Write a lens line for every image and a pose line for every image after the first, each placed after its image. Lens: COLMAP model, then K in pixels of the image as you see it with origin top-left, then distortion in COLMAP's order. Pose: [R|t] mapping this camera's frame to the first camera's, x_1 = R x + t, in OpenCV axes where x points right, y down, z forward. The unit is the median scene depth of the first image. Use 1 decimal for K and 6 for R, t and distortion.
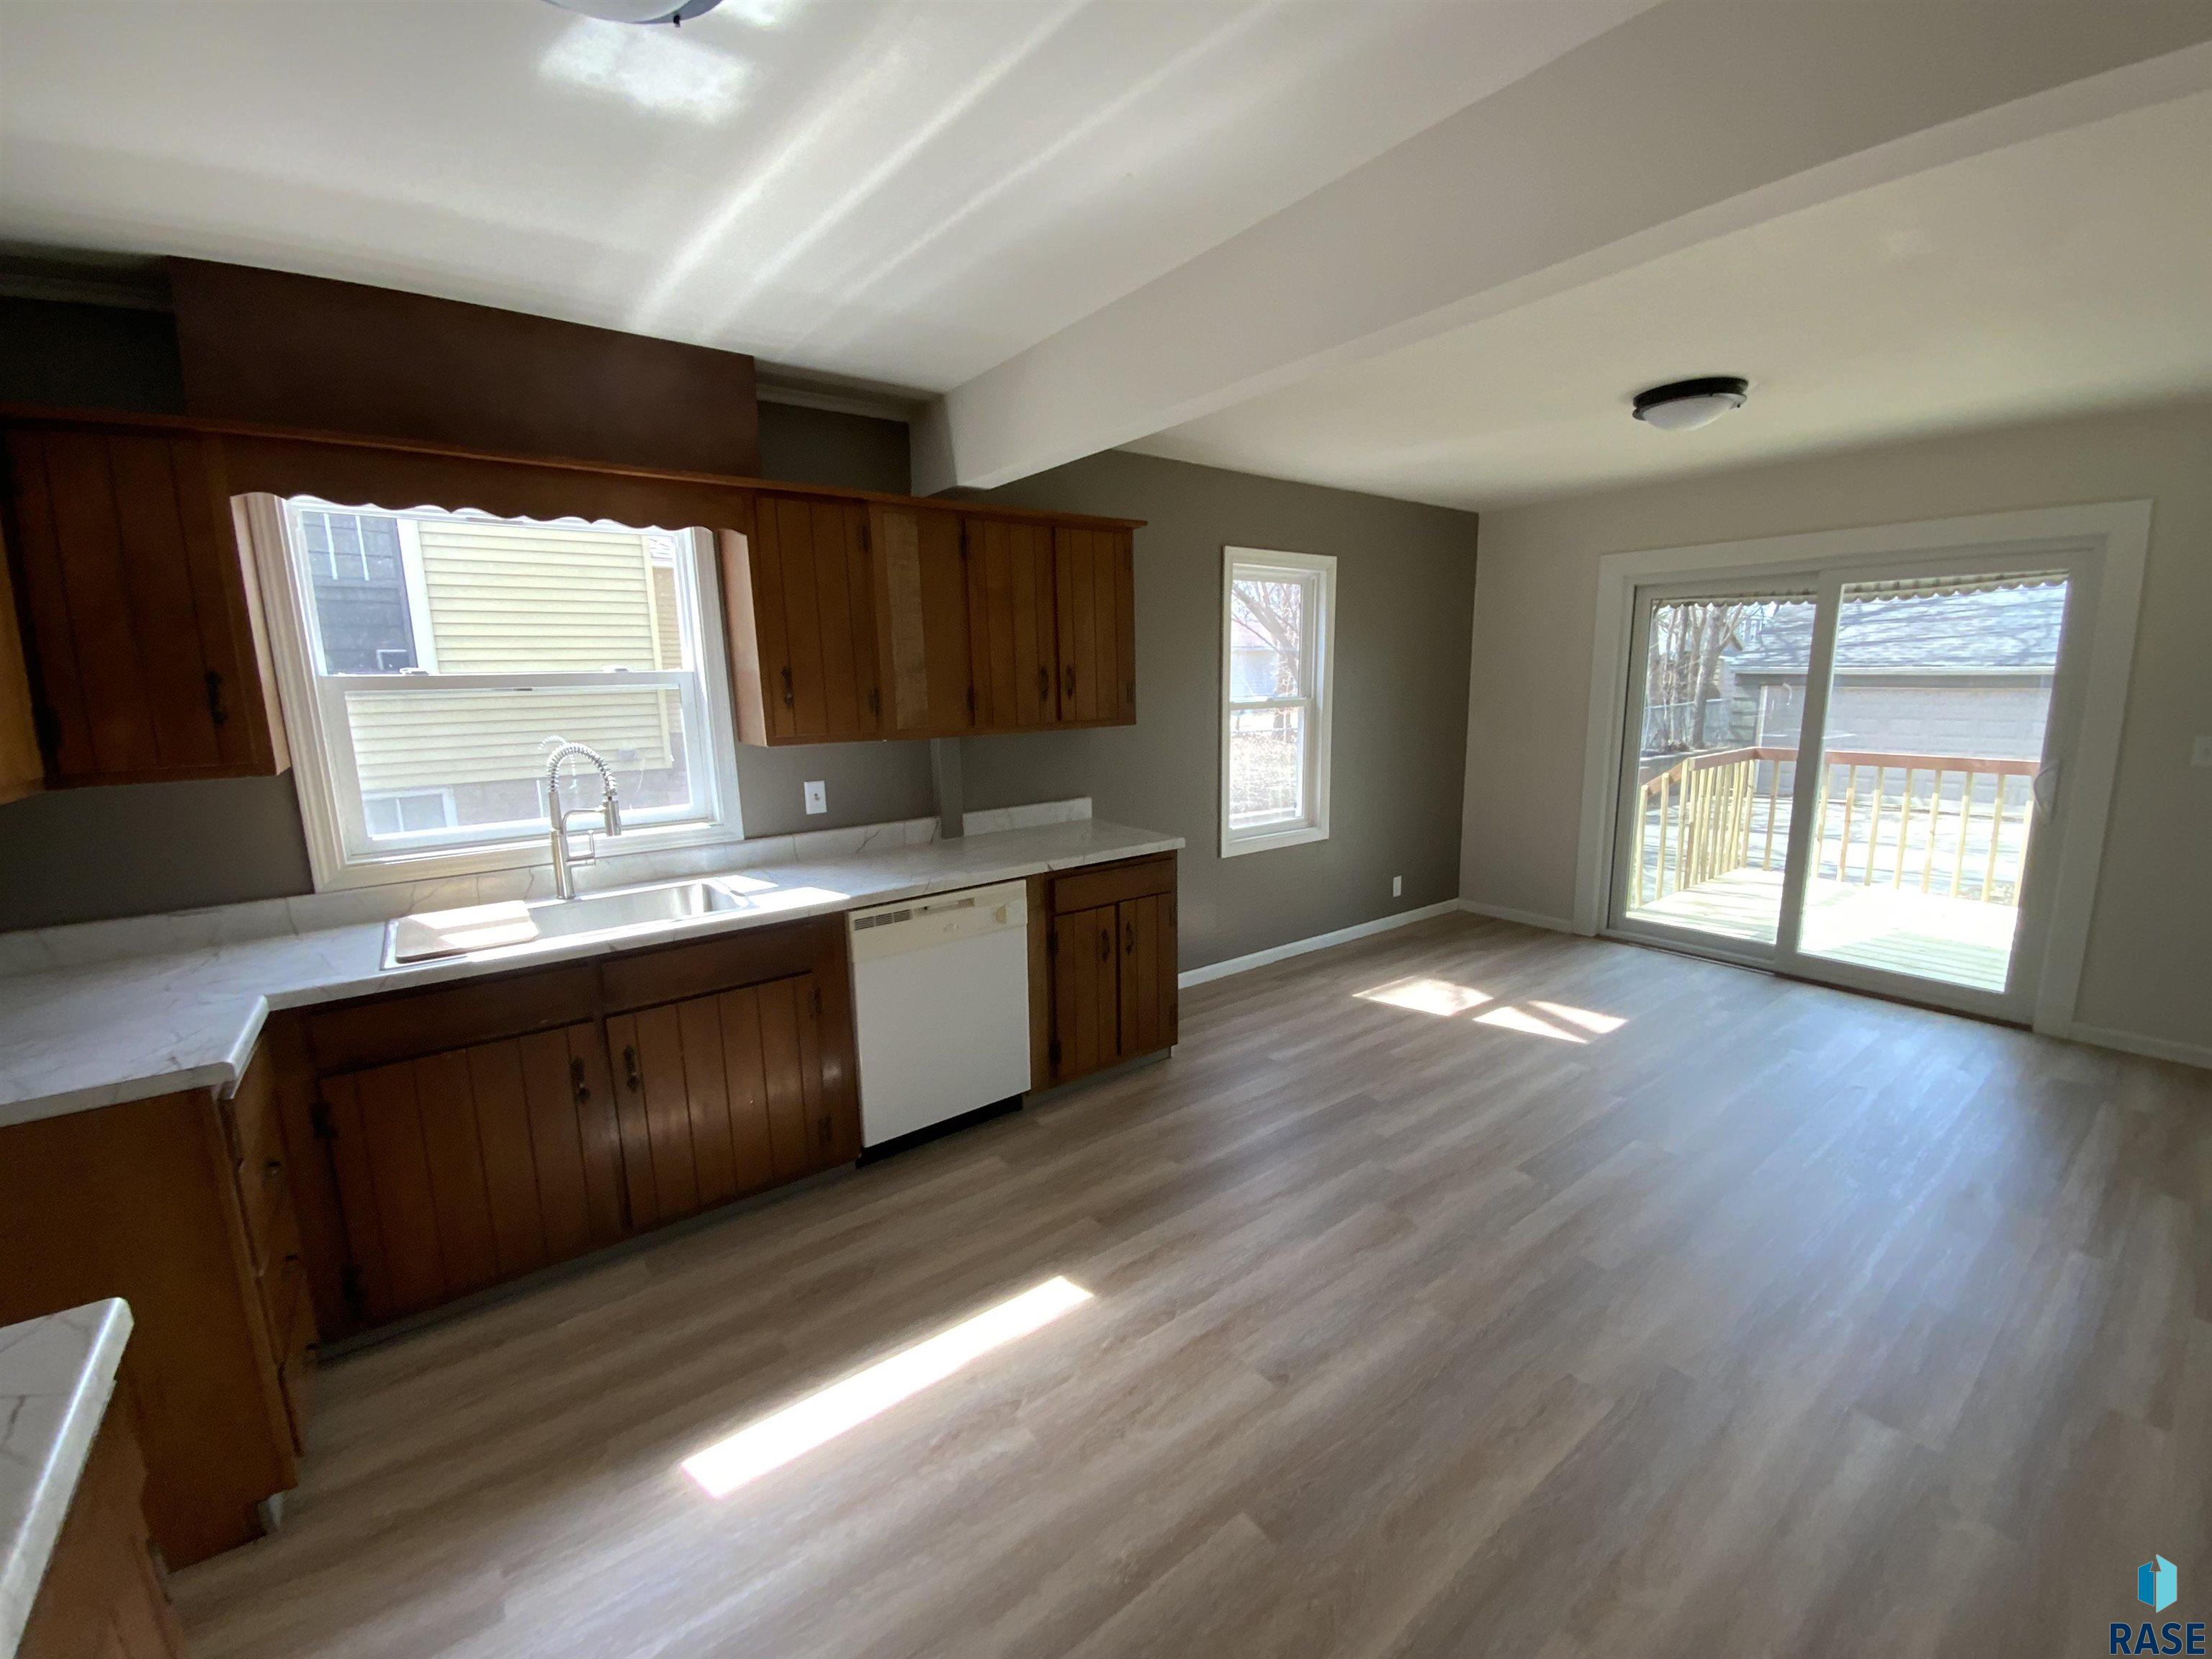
lens RADIAL K [[895.6, 0, 1106.4], [0, 895.6, 826.6], [0, 0, 1]] dist [0.004904, -0.004993]
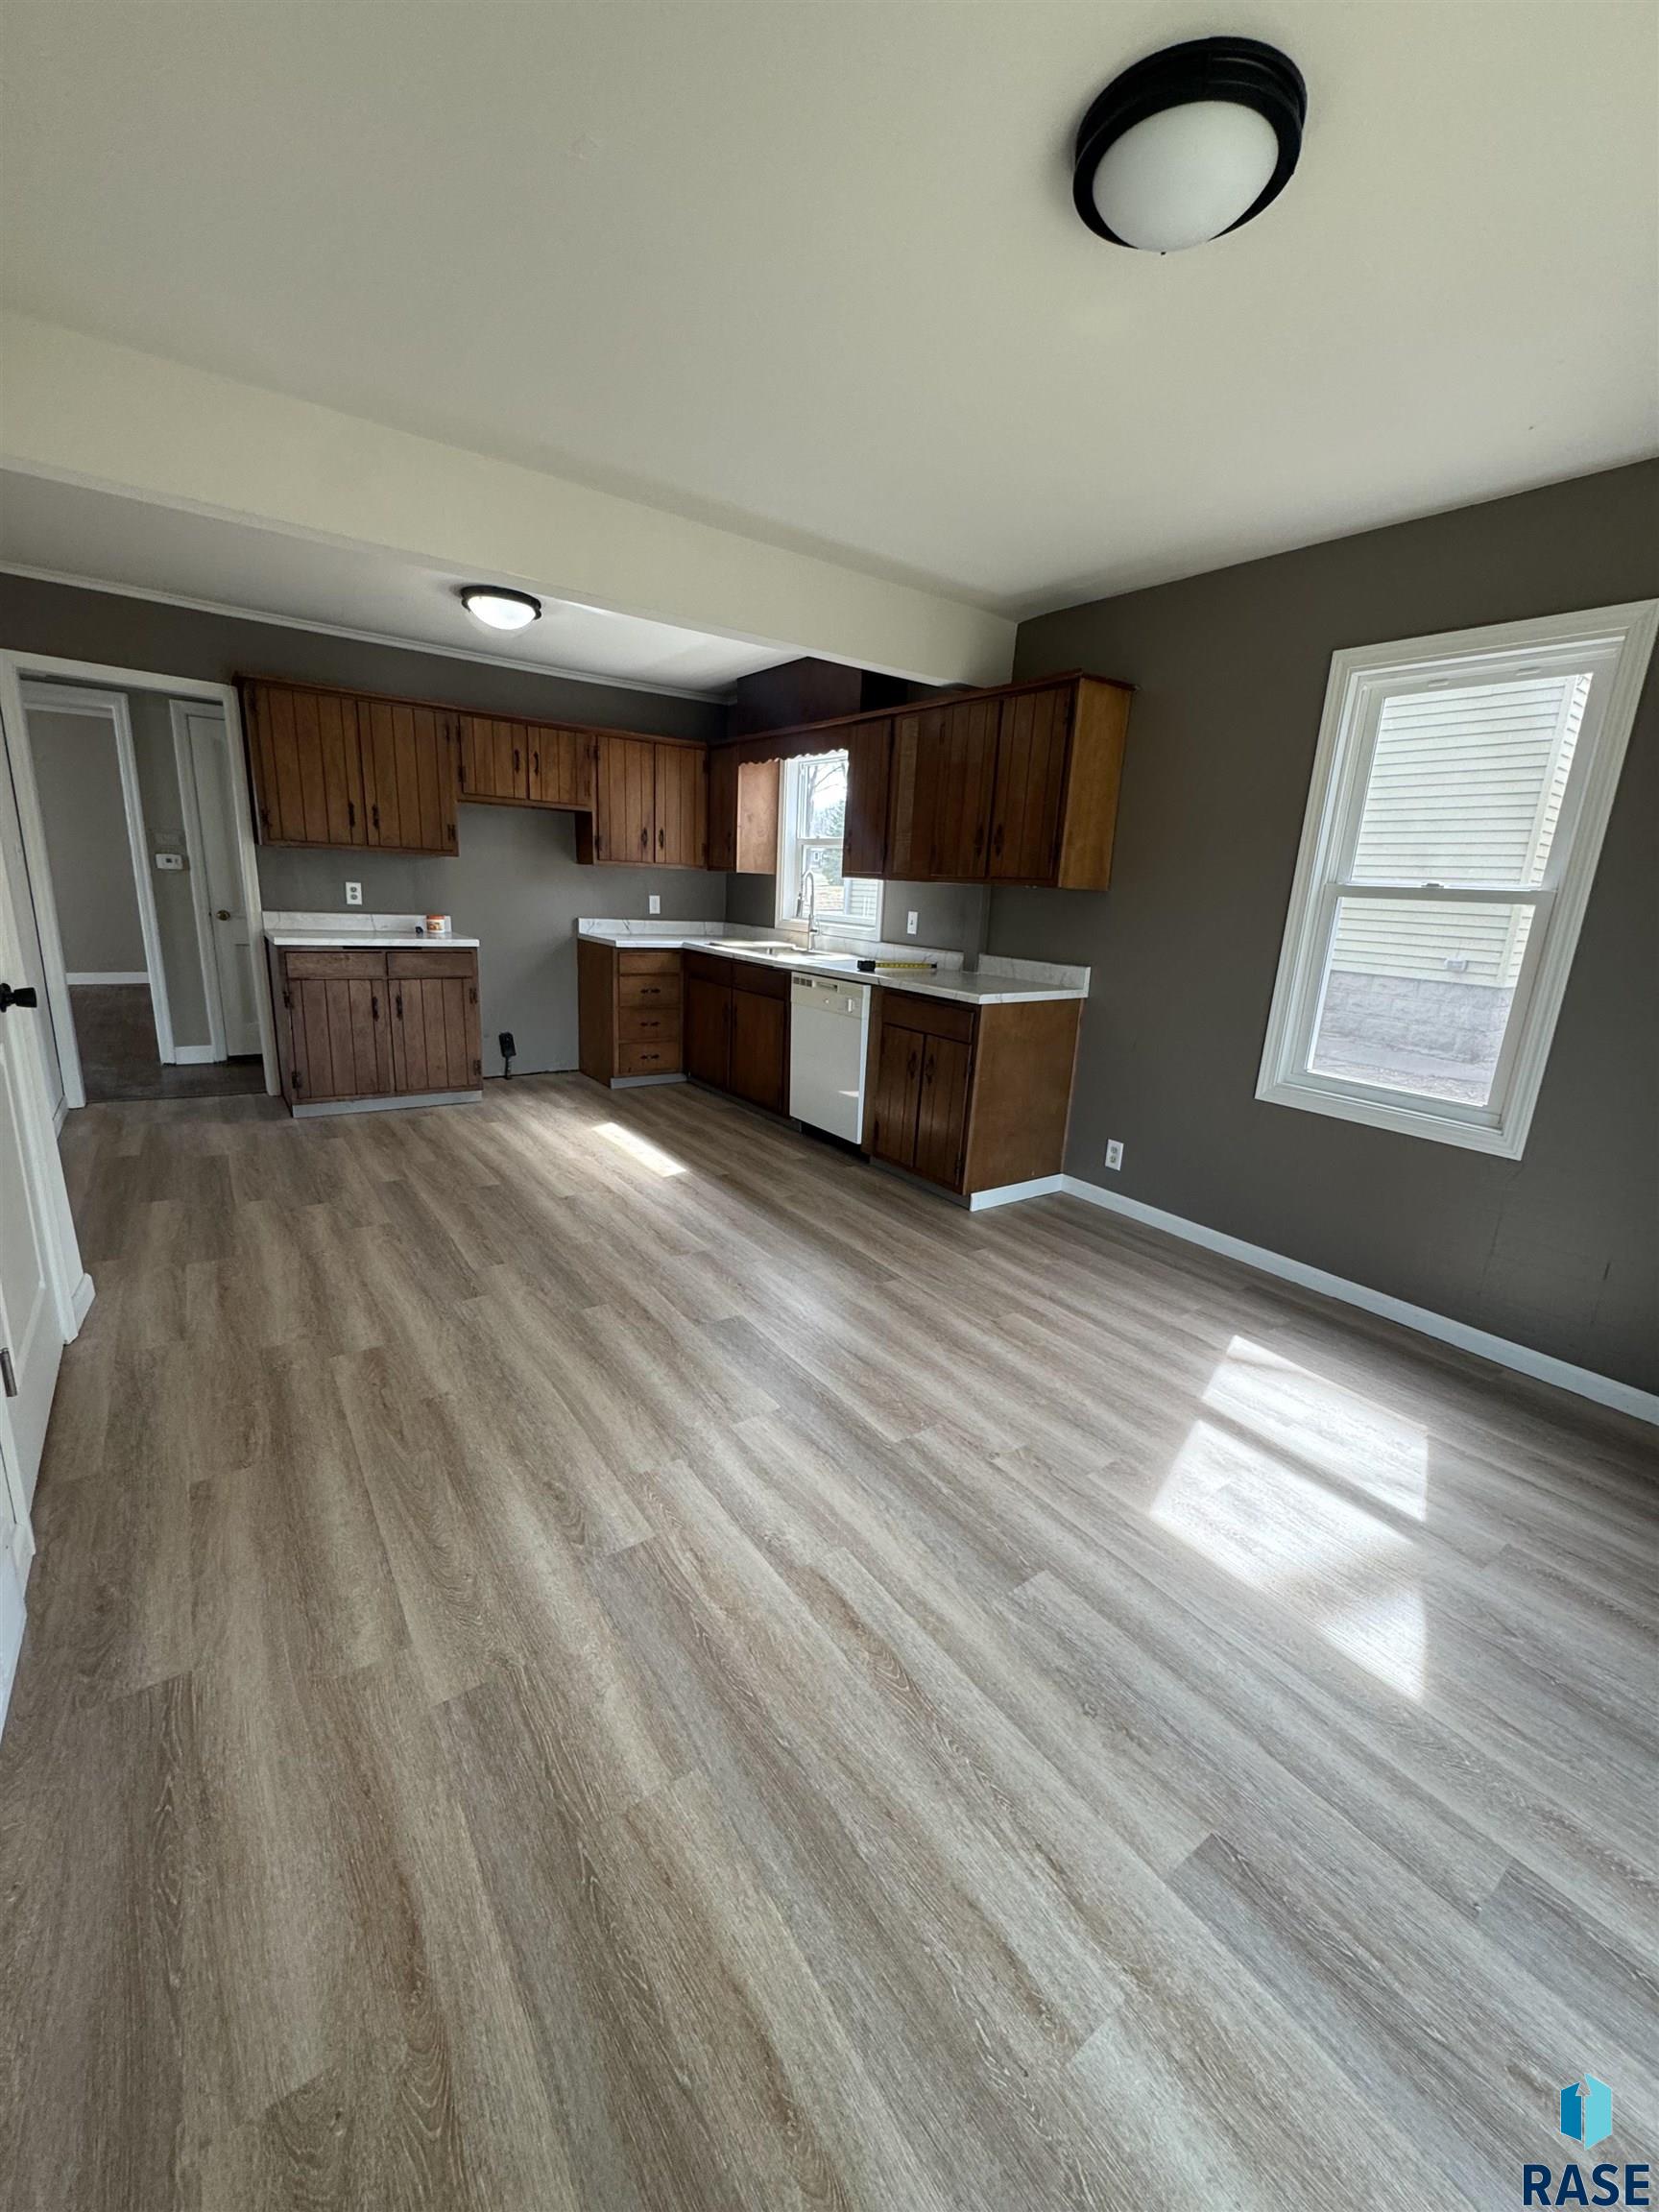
lens RADIAL K [[879.2, 0, 842.6], [0, 879.2, 1110.8], [0, 0, 1]] dist [-0.003400, 0.000961]
pose [[-0.020143, 0.266445, -0.963640, 1.088757], [-0.220743, 0.938864, 0.264209, -0.092576], [0.975124, 0.218038, 0.039905, 0.837308]]
